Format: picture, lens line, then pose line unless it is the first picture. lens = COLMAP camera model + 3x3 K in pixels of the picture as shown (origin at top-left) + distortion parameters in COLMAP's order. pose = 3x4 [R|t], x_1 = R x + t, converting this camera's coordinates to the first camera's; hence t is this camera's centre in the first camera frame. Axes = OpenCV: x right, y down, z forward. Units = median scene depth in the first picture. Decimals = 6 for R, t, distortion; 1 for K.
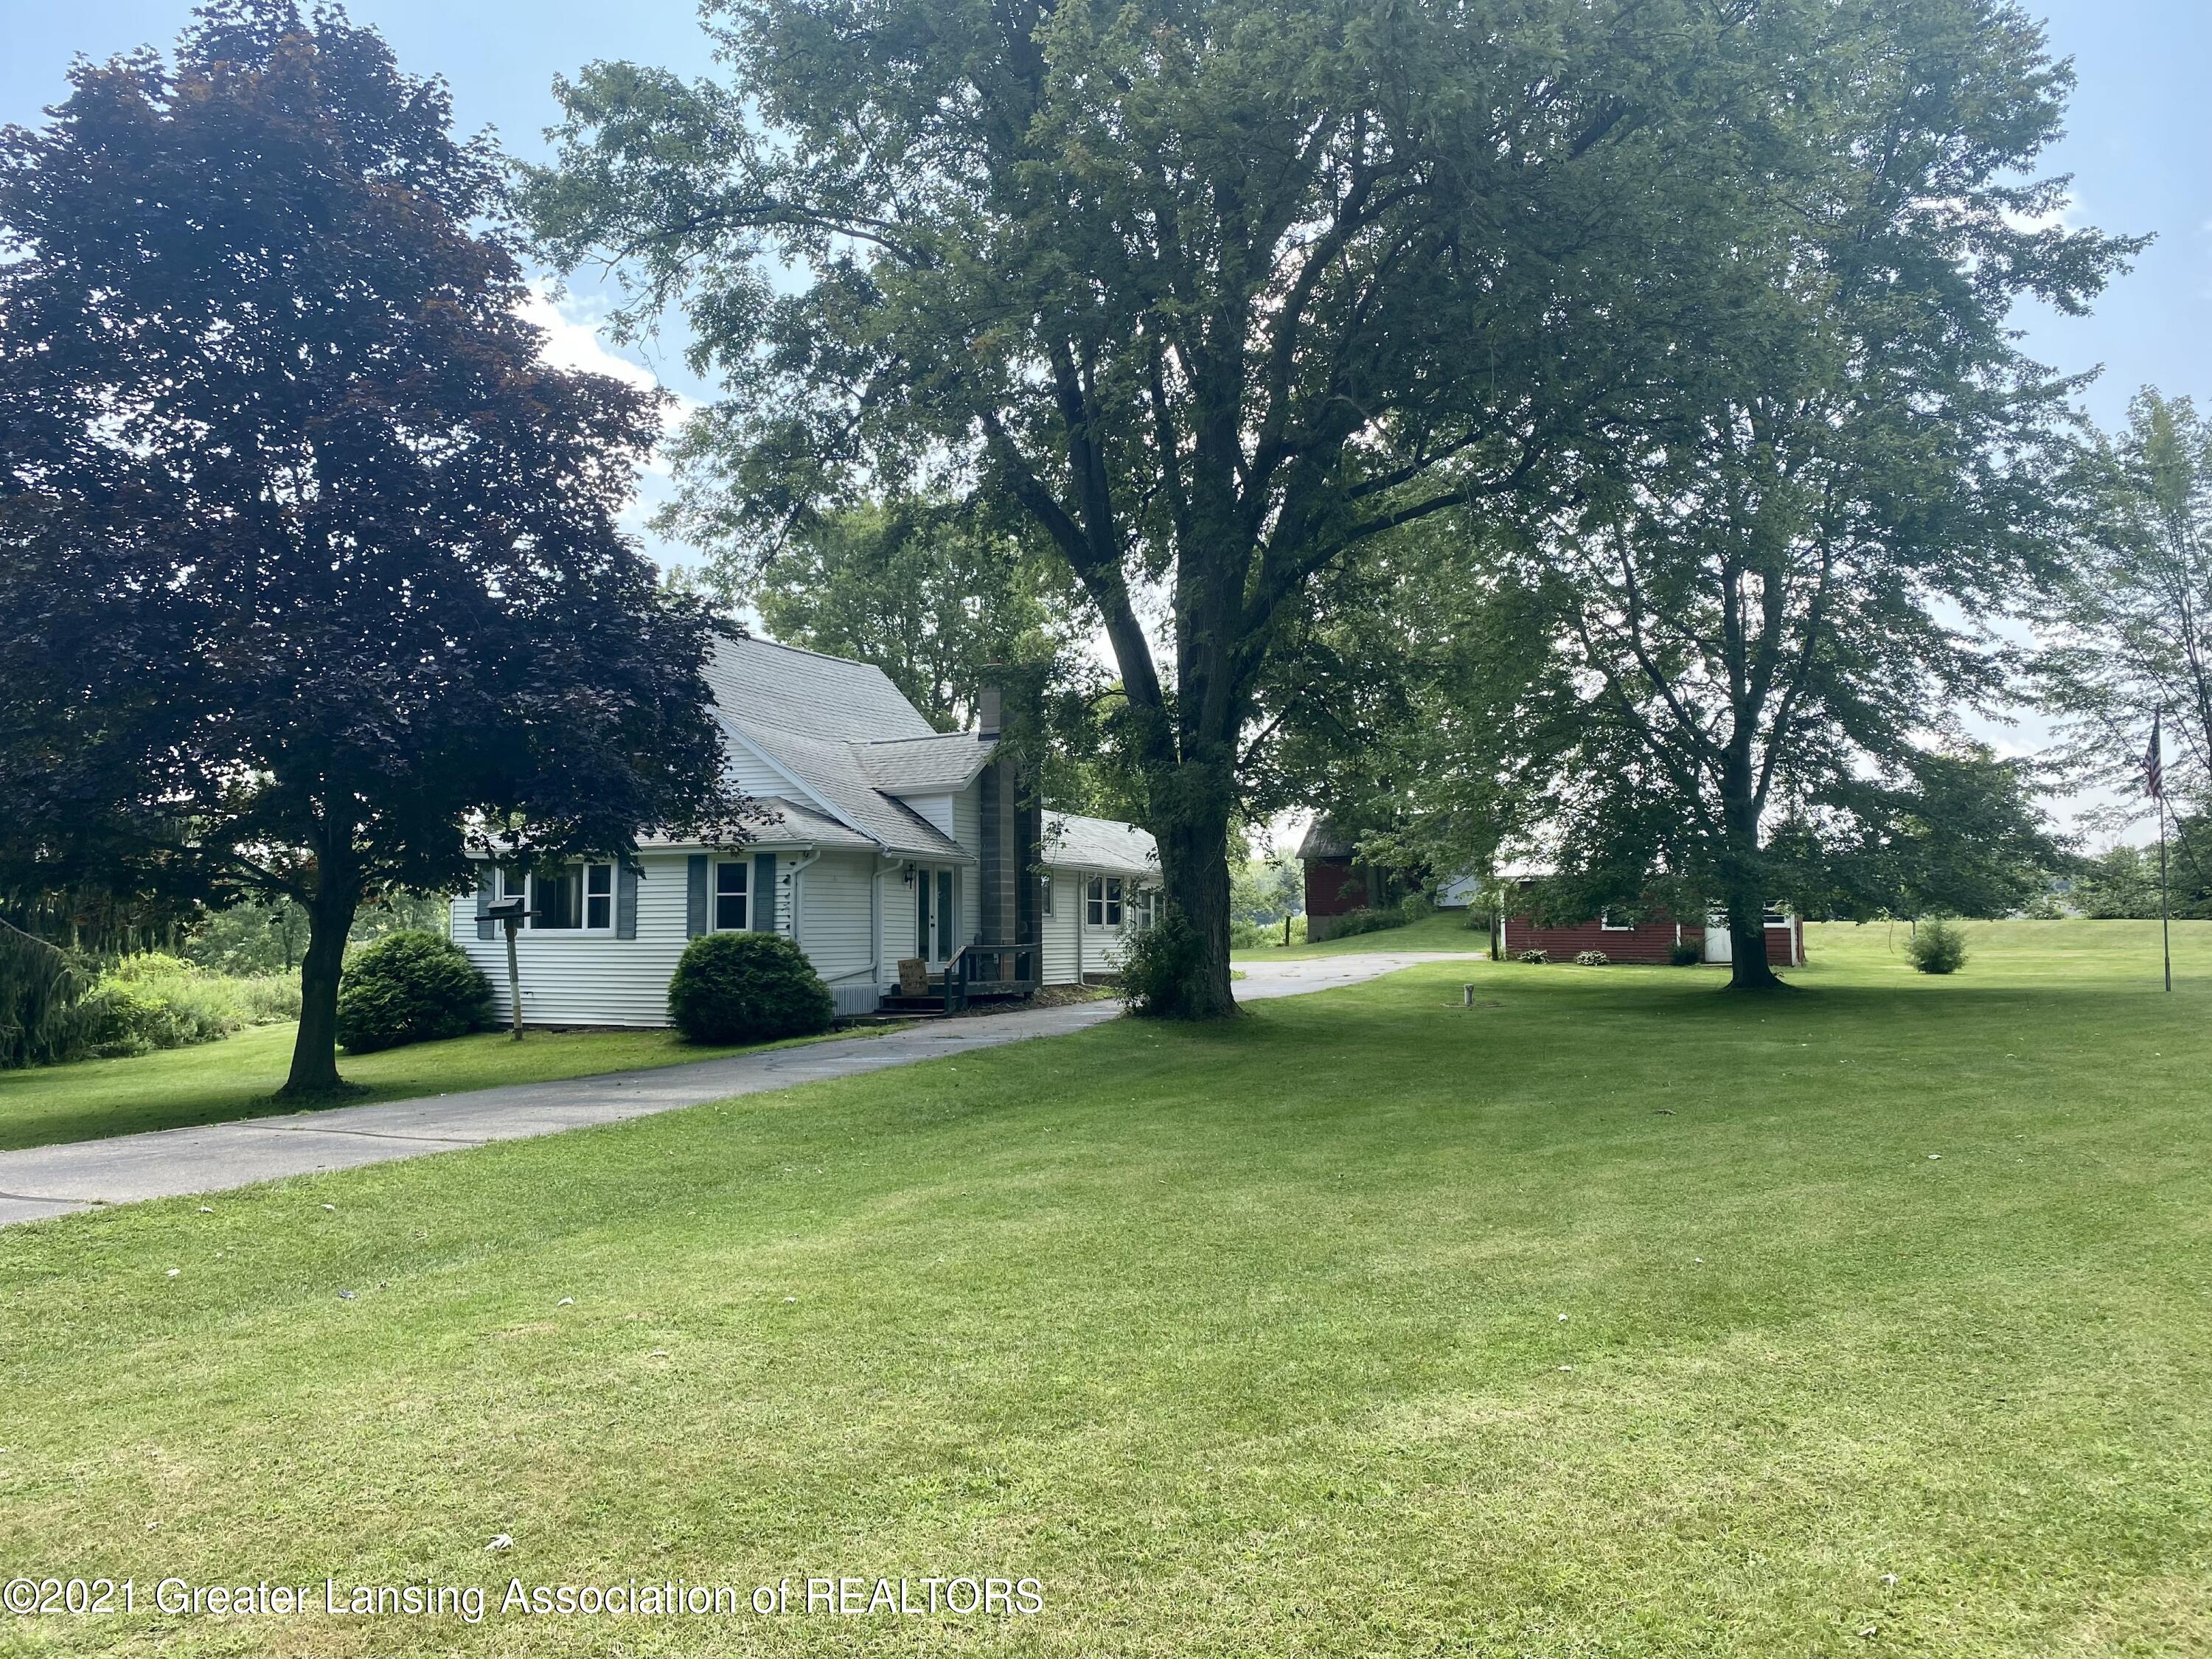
lens RADIAL K [[1675.4, 0, 1104.6], [0, 1675.4, 825.2], [0, 0, 1]] dist [0.050401, -0.000136]
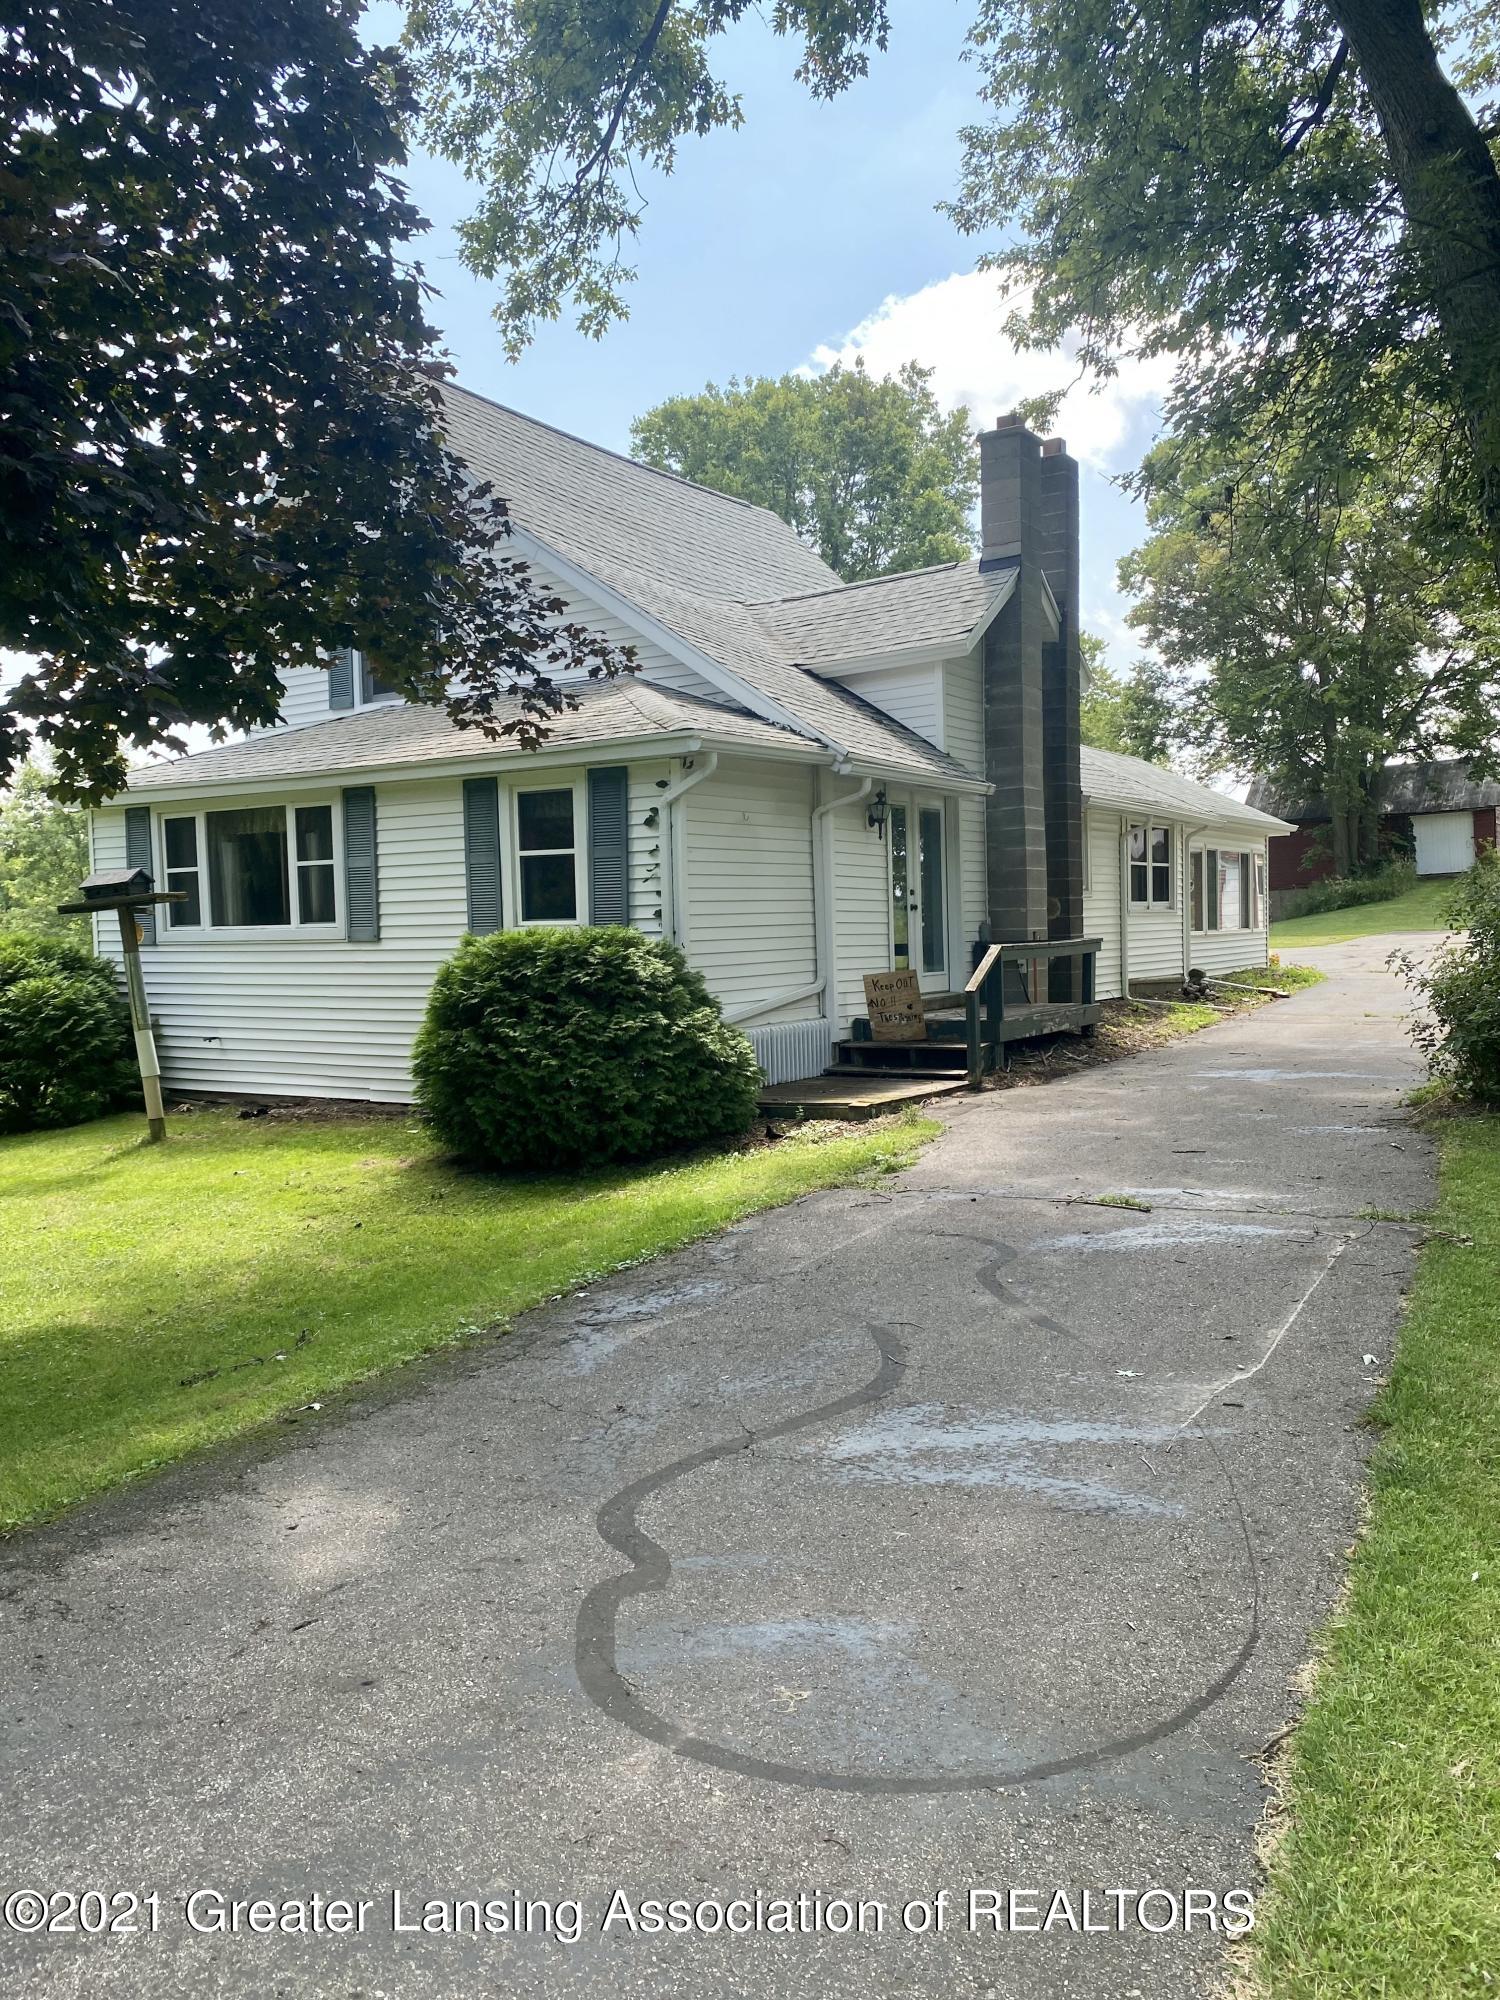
lens RADIAL K [[1514.8, 0, 749.8], [0, 1514.8, 1001.5], [0, 0, 1]] dist [0.050401, -0.000136]
pose [[0.992437, -0.014077, -0.121941, -0.102390], [0.028403, 0.992778, 0.116554, 0.033207], [0.119420, -0.119136, 0.985670, 0.533600]]
